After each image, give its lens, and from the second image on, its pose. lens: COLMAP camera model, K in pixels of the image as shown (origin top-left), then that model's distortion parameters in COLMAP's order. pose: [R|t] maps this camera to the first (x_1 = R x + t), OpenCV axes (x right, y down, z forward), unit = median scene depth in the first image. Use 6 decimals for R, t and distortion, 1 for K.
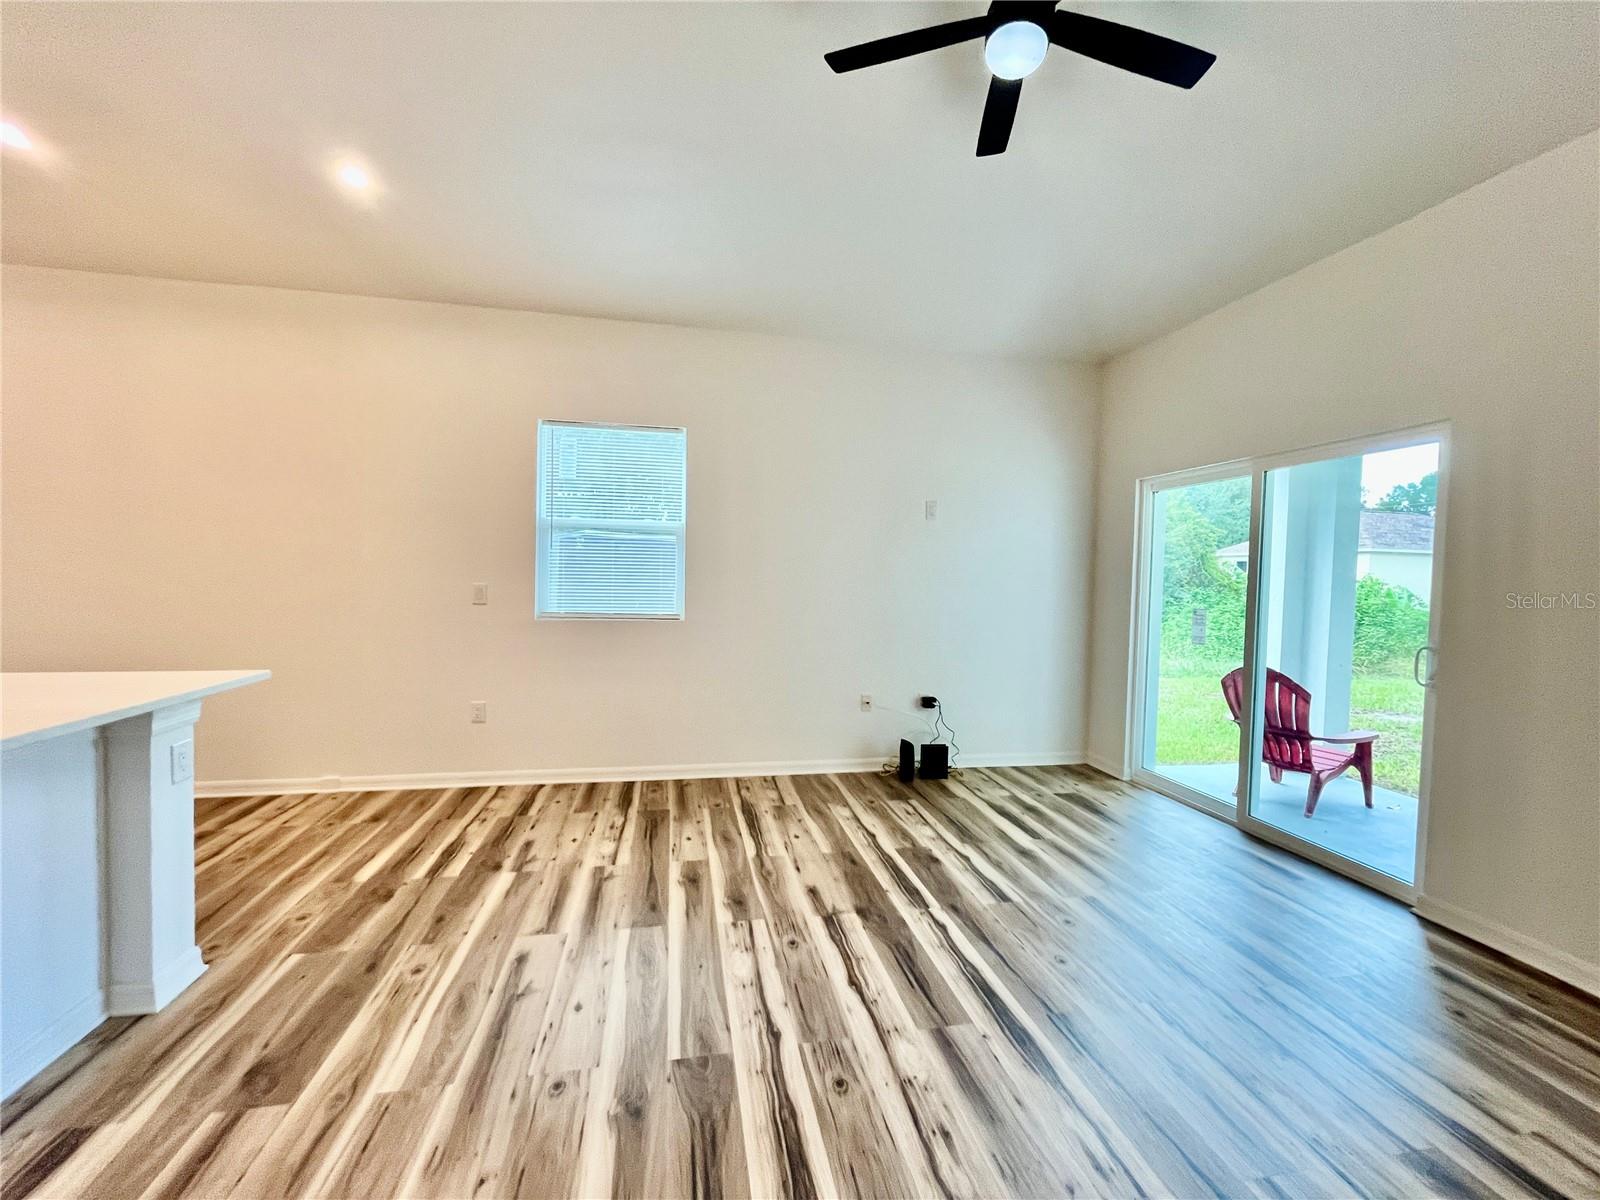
lens RADIAL K [[638.5, 0, 800.0], [0, 638.5, 600.0], [0, 0, 1]] dist [0.001141, 0.000334]
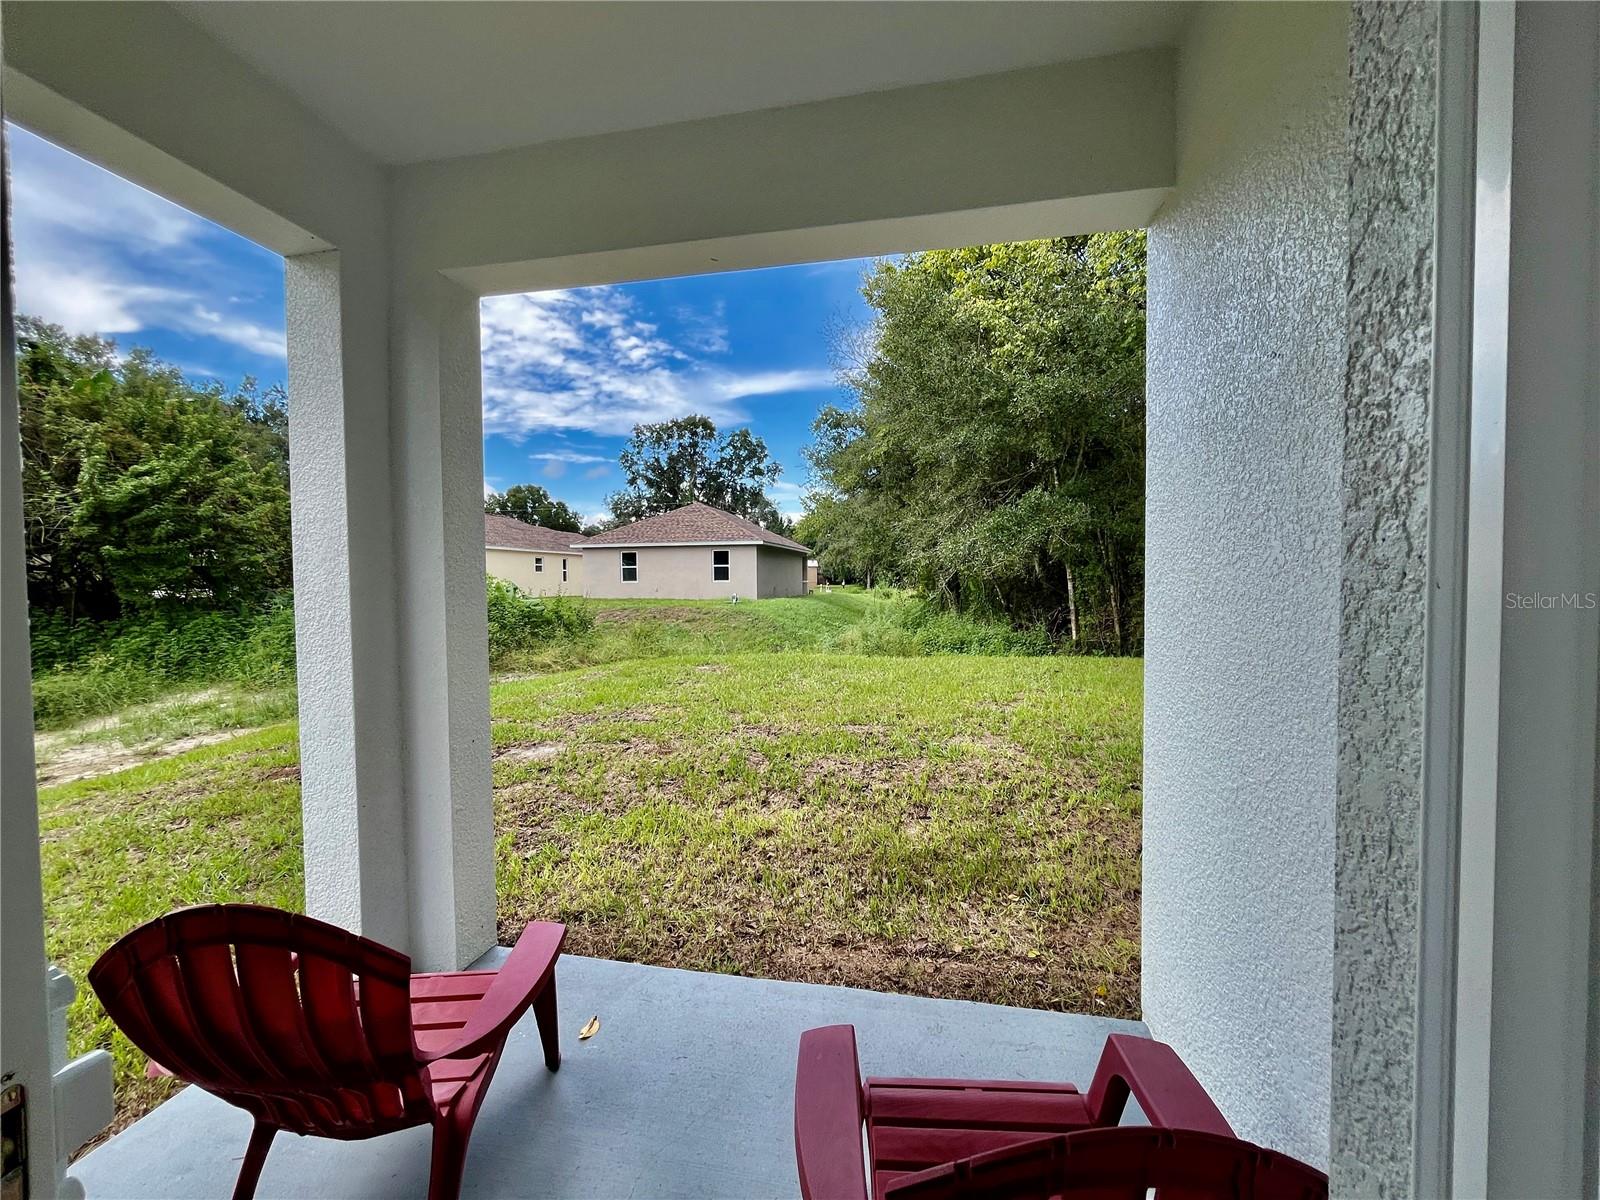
lens RADIAL K [[638.5, 0, 800.0], [0, 638.5, 600.0], [0, 0, 1]] dist [0.001141, 0.000334]
pose [[0.365074, -0.055189, 0.929341, 0.161026], [0.052747, 0.997864, 0.038538, -0.003833], [-0.929483, 0.034951, 0.367206, 0.192847]]
